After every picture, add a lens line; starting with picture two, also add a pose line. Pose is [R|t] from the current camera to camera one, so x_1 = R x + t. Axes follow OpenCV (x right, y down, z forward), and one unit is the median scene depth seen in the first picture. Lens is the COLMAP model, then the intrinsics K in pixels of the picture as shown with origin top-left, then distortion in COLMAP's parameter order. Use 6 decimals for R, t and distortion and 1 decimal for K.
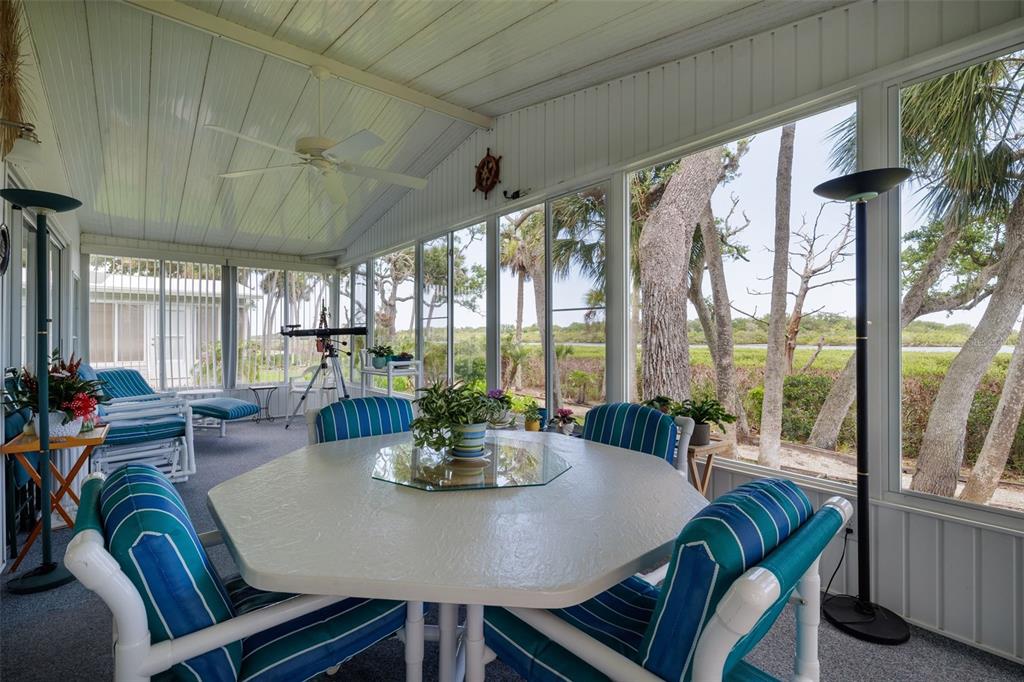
lens RADIAL K [[458.1, 0, 505.9], [0, 458.1, 336.5], [0, 0, 1]] dist [0.000621, 0.000140]
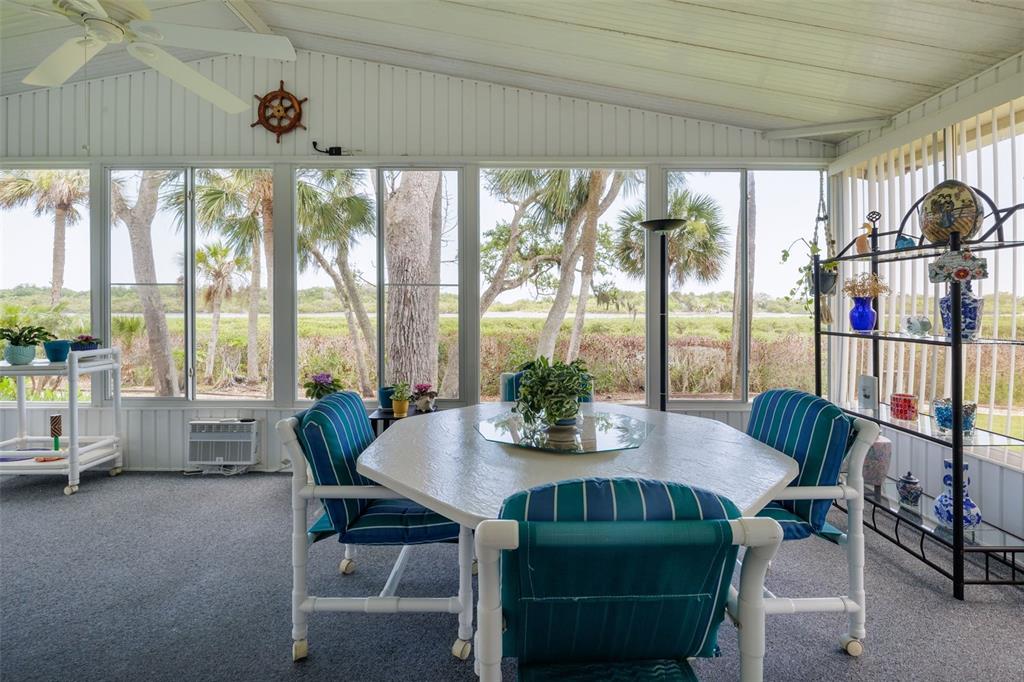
lens RADIAL K [[461.0, 0, 519.1], [0, 461.0, 304.4], [0, 0, 1]] dist [-0.000624, 0.000035]
pose [[0.636480, 0.005185, 0.771275, -0.352076], [-0.004322, 0.999986, -0.003156, -0.010505], [-0.771281, -0.001325, 0.636494, 0.131914]]
